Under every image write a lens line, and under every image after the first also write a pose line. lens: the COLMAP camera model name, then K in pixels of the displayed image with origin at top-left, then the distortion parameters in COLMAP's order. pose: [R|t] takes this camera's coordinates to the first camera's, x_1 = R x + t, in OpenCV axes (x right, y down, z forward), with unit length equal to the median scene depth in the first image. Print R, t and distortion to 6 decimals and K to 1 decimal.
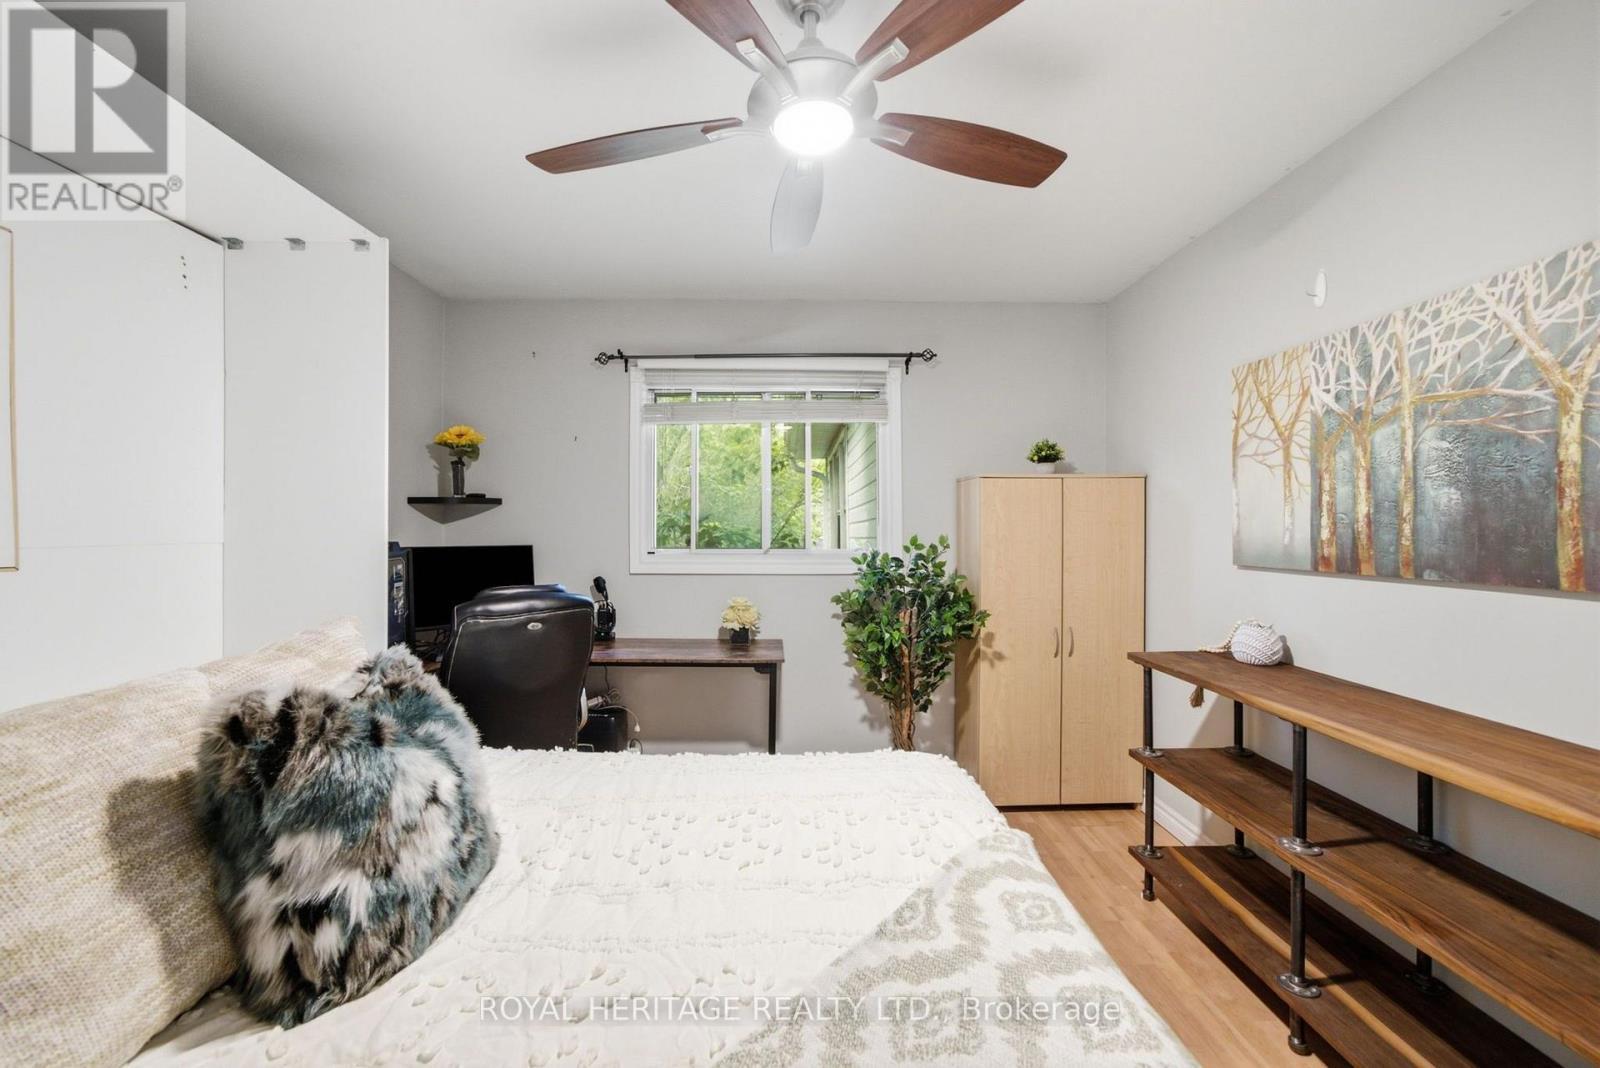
lens RADIAL K [[658.6, 0, 796.1], [0, 658.6, 531.6], [0, 0, 1]] dist [-0.012463, 0.007092]
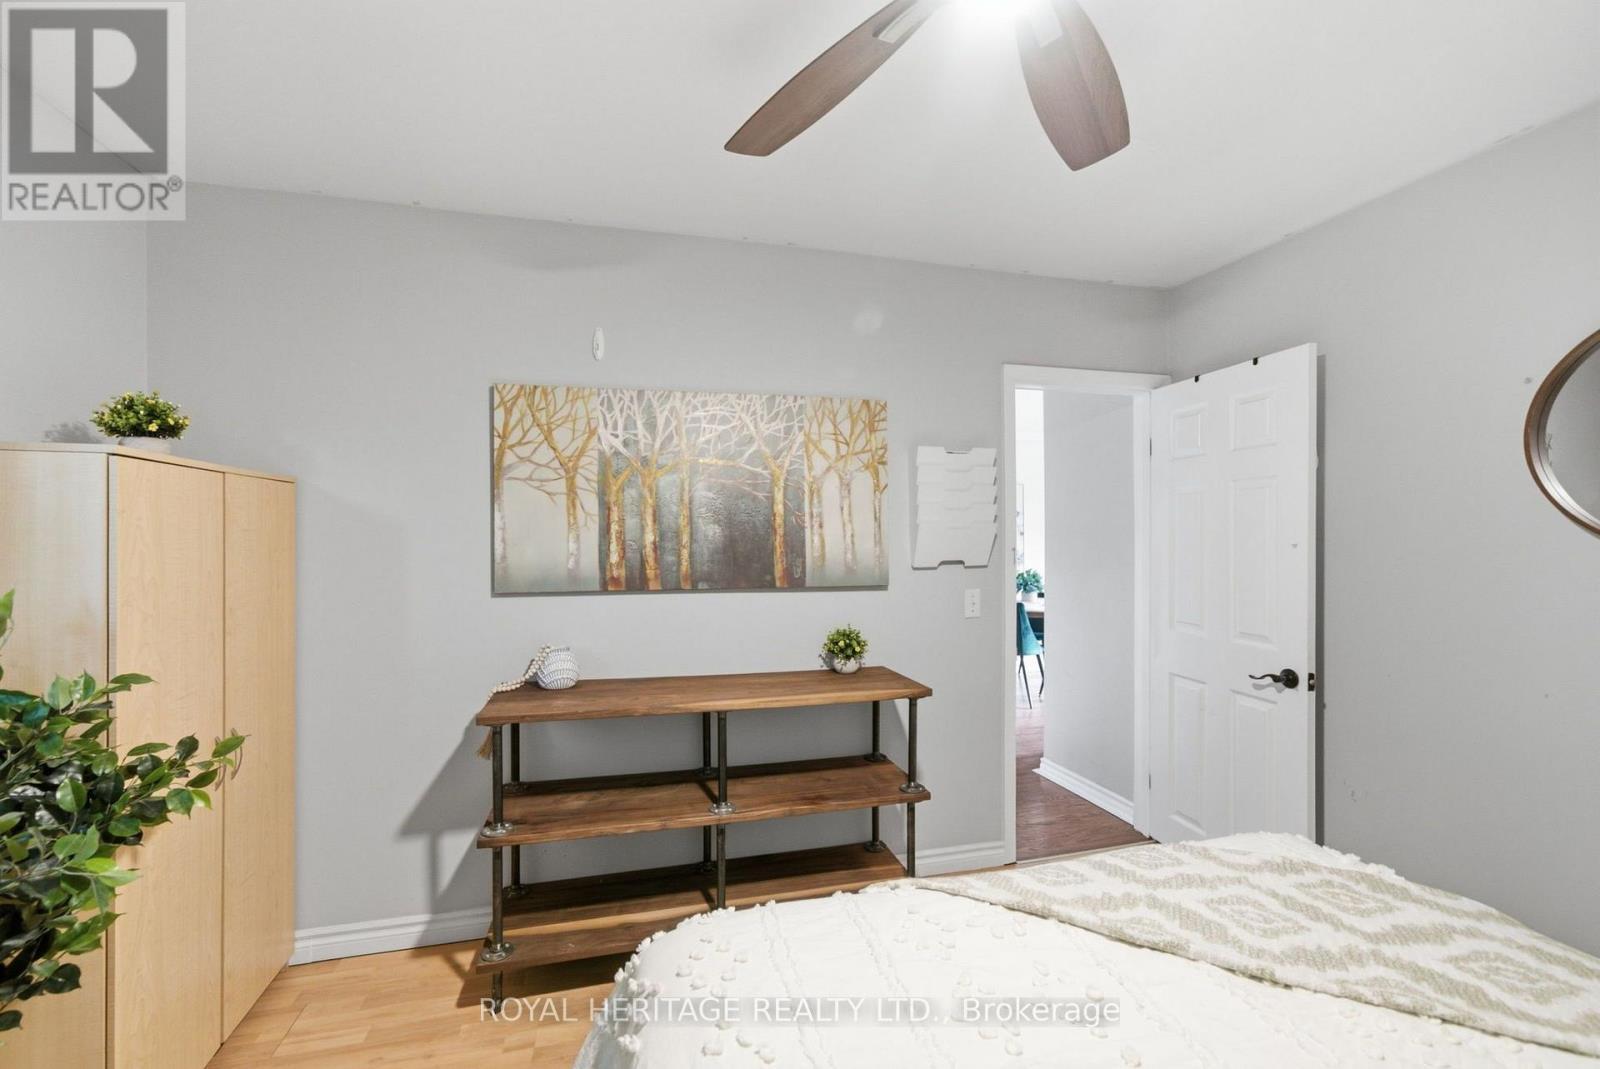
lens RADIAL K [[658.6, 0, 797.2], [0, 658.6, 534.1], [0, 0, 1]] dist [-0.012463, 0.007092]
pose [[-0.203955, 0.023380, 0.978701, -0.422485], [0.013172, 0.999690, -0.021136, -0.010650], [-0.978892, 0.008581, -0.204200, 0.981026]]
